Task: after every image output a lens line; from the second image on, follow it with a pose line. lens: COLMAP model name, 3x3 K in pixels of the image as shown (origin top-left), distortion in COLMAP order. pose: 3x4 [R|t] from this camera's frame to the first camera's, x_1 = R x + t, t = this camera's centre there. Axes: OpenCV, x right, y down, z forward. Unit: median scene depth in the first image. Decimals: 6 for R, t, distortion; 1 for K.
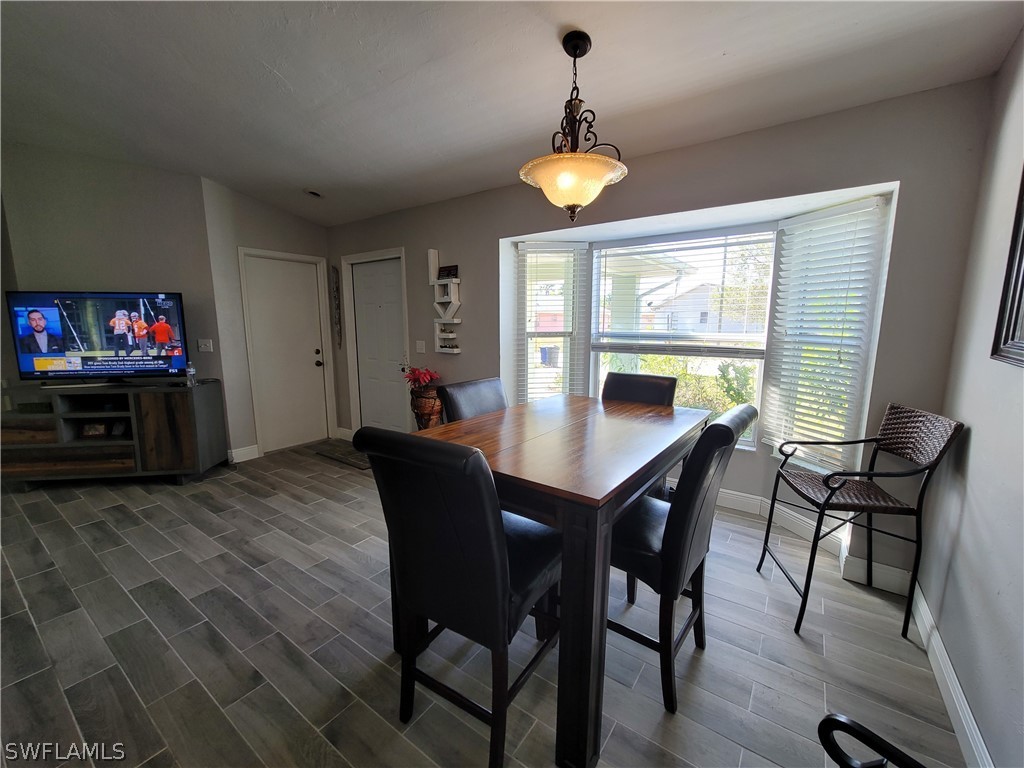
lens RADIAL K [[418.2, 0, 514.7], [0, 418.2, 388.5], [0, 0, 1]] dist [-0.003820, 0.000654]
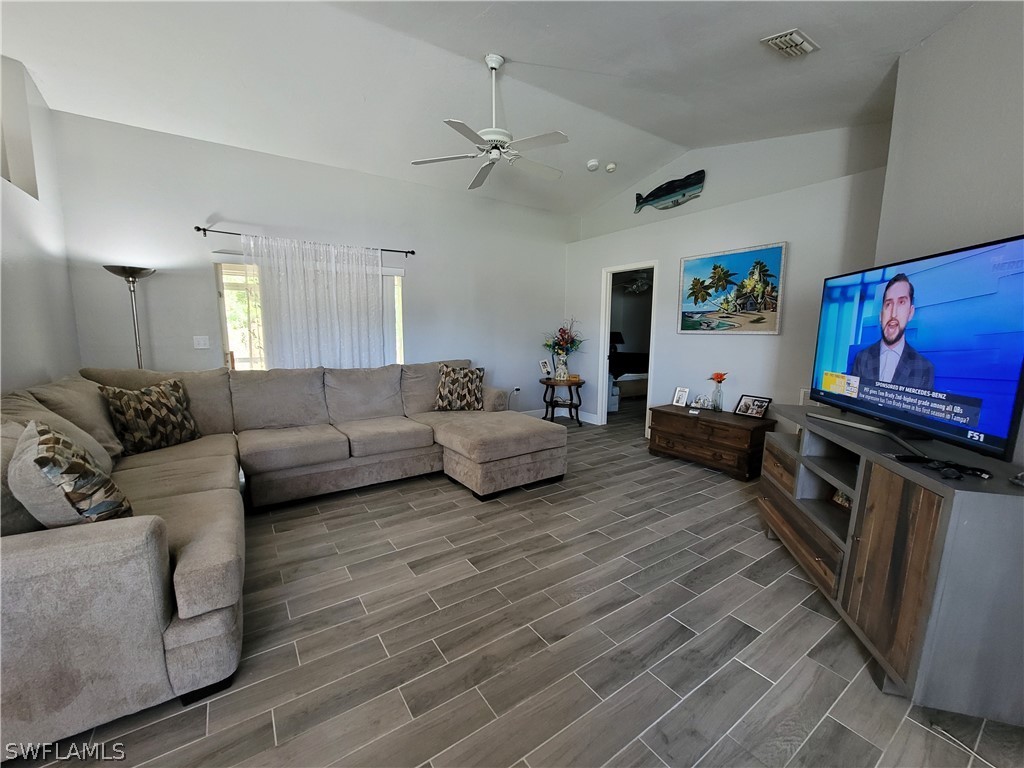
lens RADIAL K [[418.2, 0, 514.7], [0, 418.2, 388.5], [0, 0, 1]] dist [-0.003820, 0.000654]
pose [[-0.357020, 0.127320, -0.925379, -0.314612], [-0.157007, 0.968393, 0.193813, -0.099686], [0.920807, 0.214486, -0.325746, 0.753549]]
